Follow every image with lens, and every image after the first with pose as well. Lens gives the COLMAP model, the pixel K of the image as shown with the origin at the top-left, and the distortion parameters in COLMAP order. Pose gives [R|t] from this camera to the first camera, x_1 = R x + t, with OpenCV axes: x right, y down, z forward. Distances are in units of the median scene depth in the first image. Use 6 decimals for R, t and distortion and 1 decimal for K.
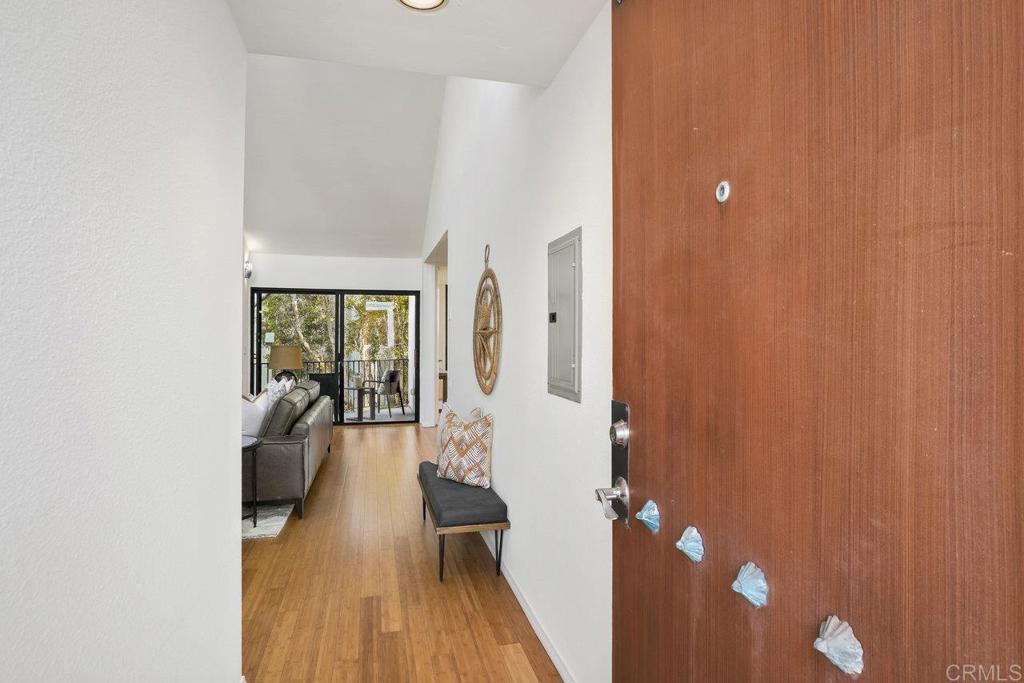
lens RADIAL K [[557.2, 0, 511.4], [0, 557.2, 337.1], [0, 0, 1]] dist [-0.000368, -0.000020]
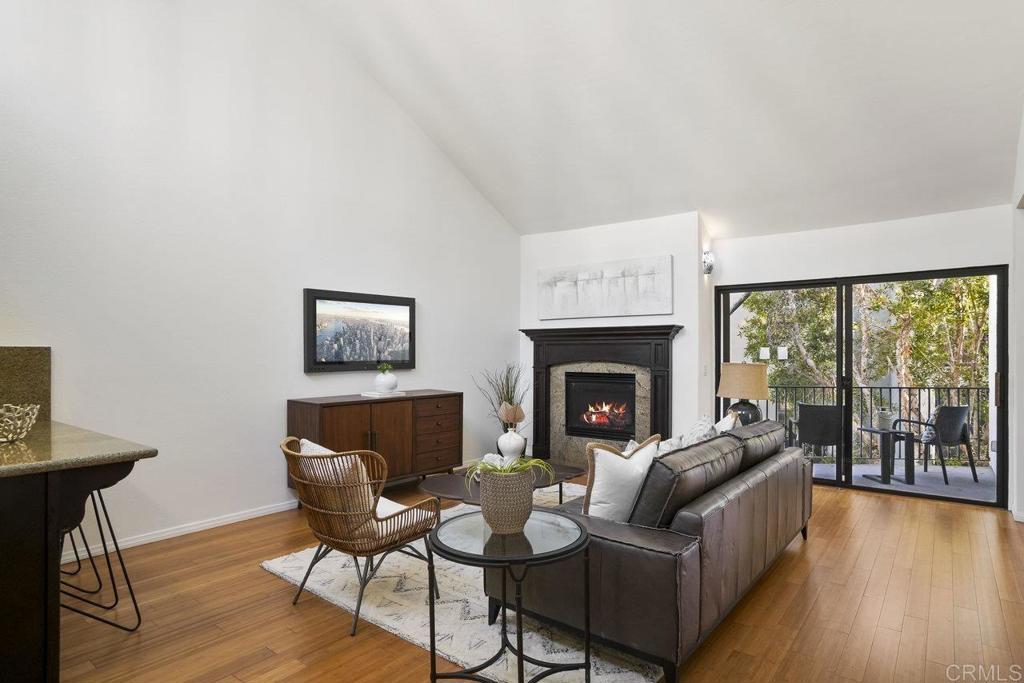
lens RADIAL K [[552.6, 0, 511.8], [0, 552.6, 355.5], [0, 0, 1]] dist [0.000155, 0.000741]
pose [[0.613834, 0.001841, -0.789433, -0.036464], [-0.000603, 0.999998, 0.001863, 0.003926], [0.789435, -0.000667, 0.613834, 0.286997]]
